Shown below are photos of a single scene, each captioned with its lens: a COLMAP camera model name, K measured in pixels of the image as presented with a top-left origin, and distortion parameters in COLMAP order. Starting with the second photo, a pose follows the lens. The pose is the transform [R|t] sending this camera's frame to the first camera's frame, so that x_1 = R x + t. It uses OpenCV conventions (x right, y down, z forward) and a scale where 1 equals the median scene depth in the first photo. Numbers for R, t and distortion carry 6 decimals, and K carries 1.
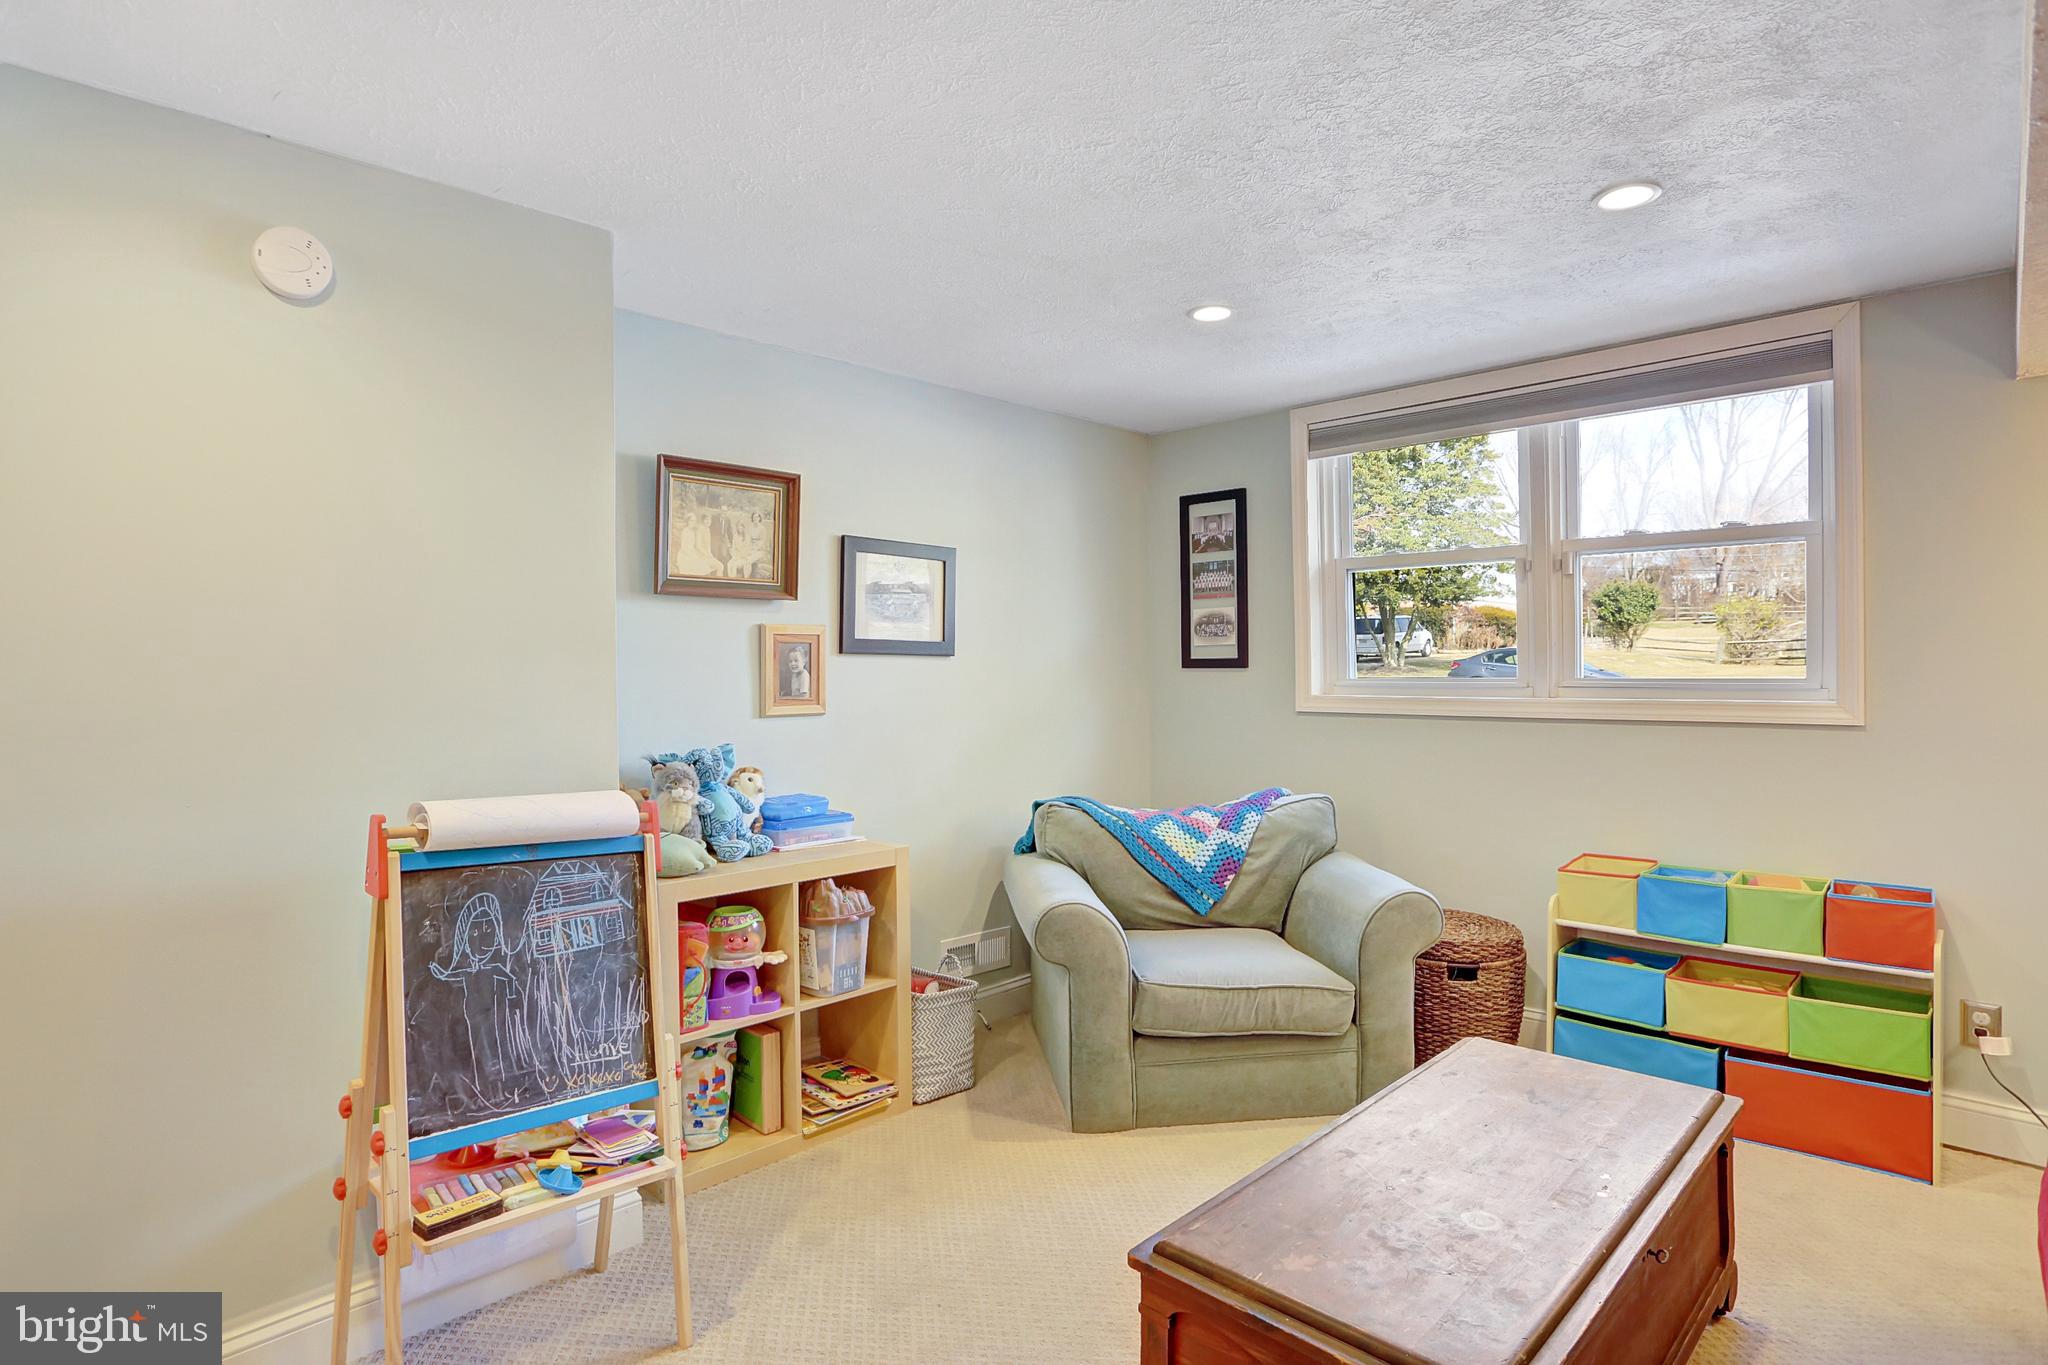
lens RADIAL K [[1063.3, 0, 1028.6], [0, 1063.3, 672.4], [0, 0, 1]] dist [-0.070775, 0.039538]
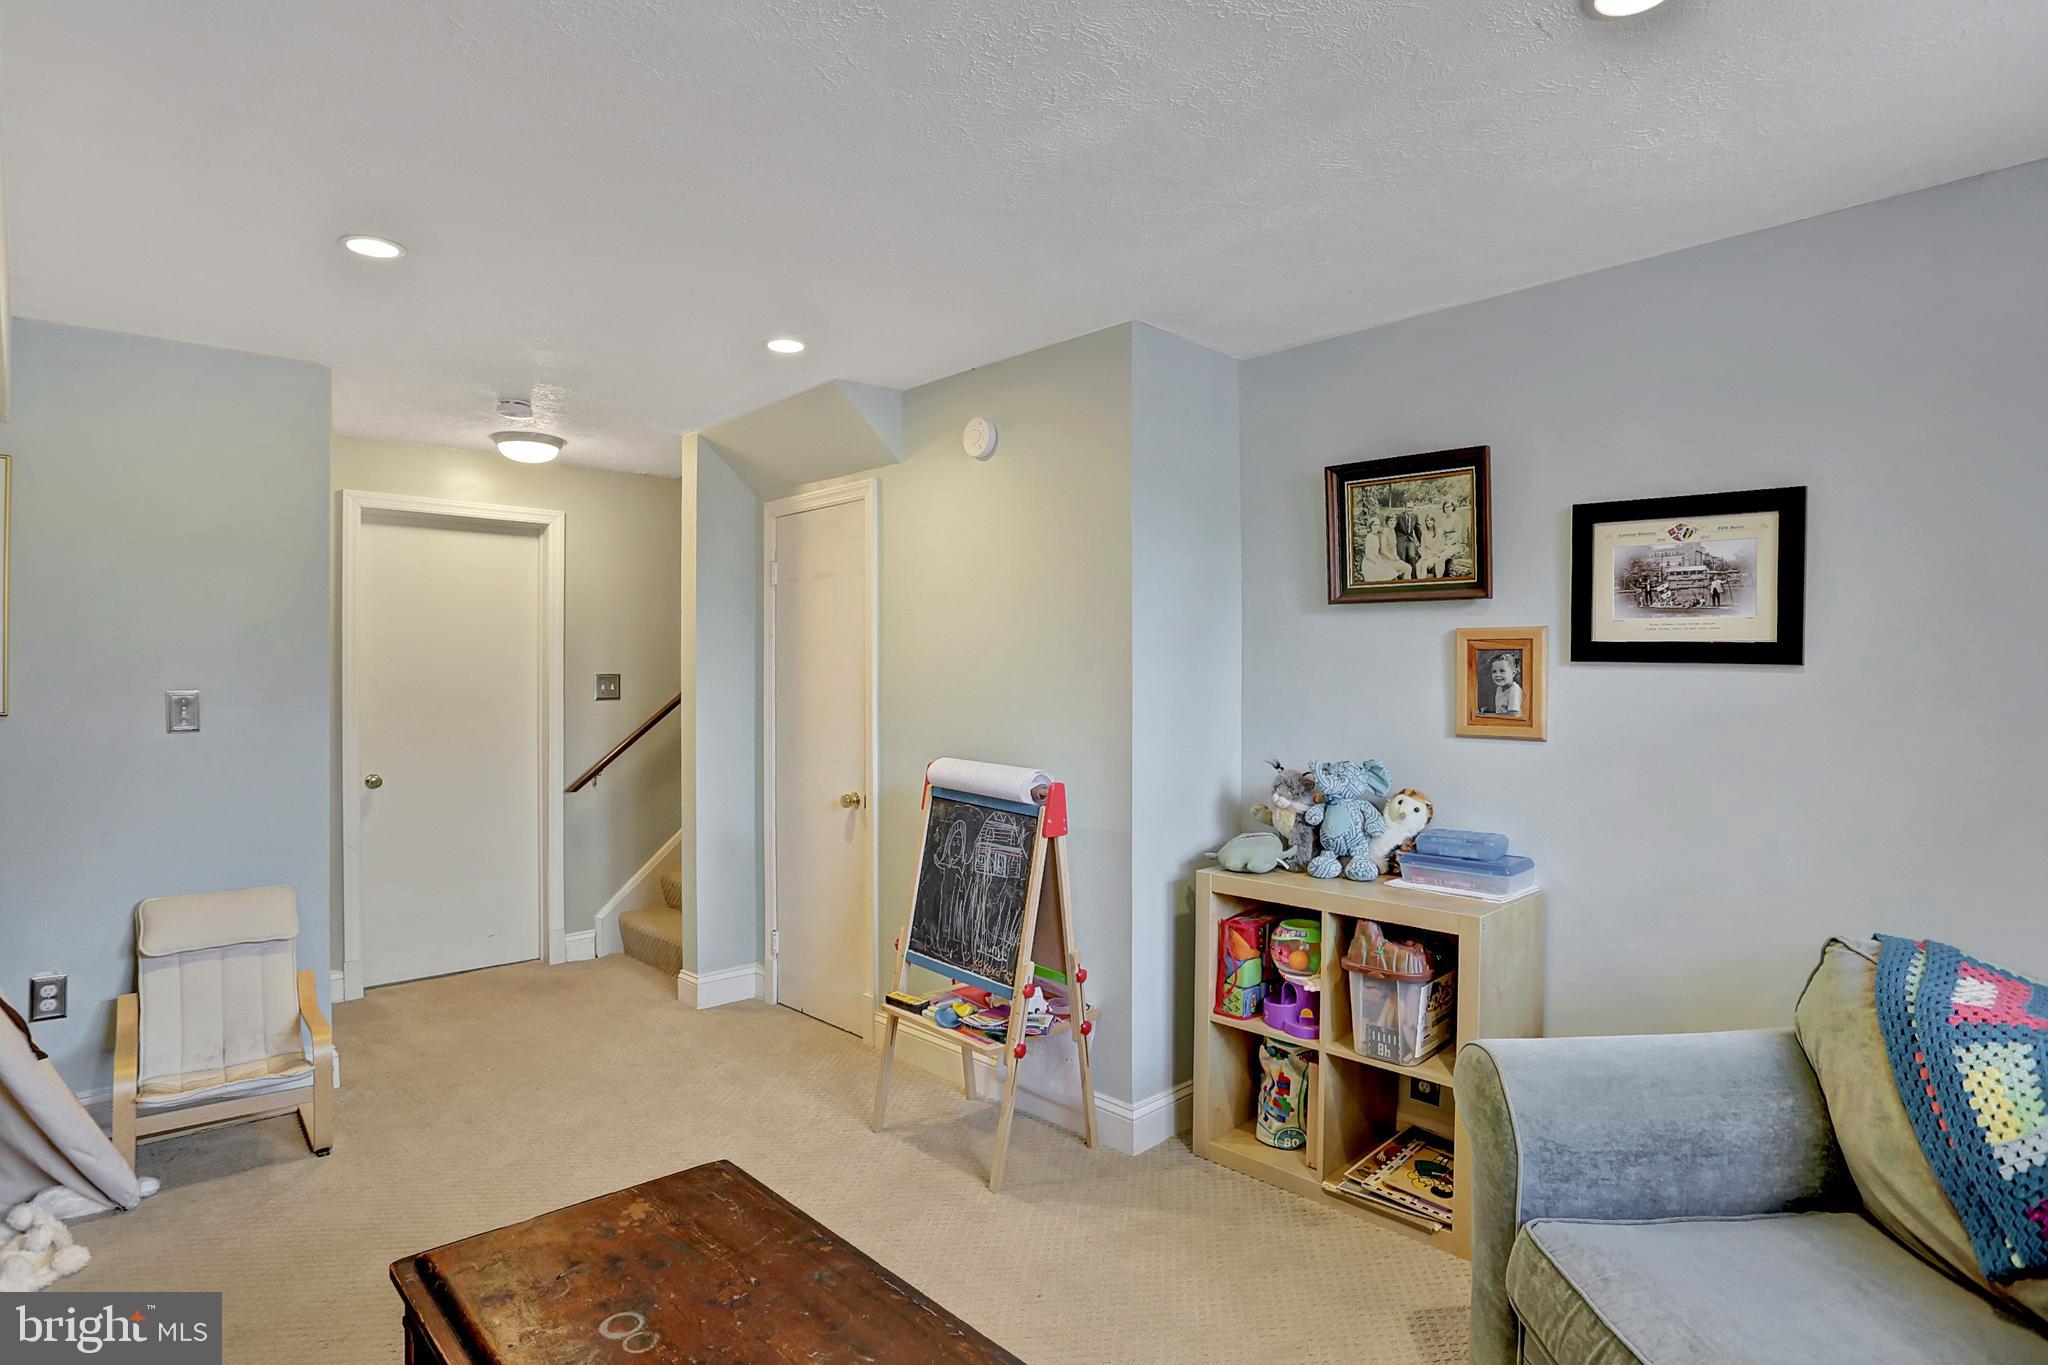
lens RADIAL K [[1063.3, 0, 1028.6], [0, 1063.3, 672.4], [0, 0, 1]] dist [-0.070775, 0.039538]
pose [[-0.028887, 0.012209, -0.999508, 0.654778], [-0.008699, 0.999884, 0.012465, -0.018399], [0.999545, 0.009055, -0.028778, 0.710226]]
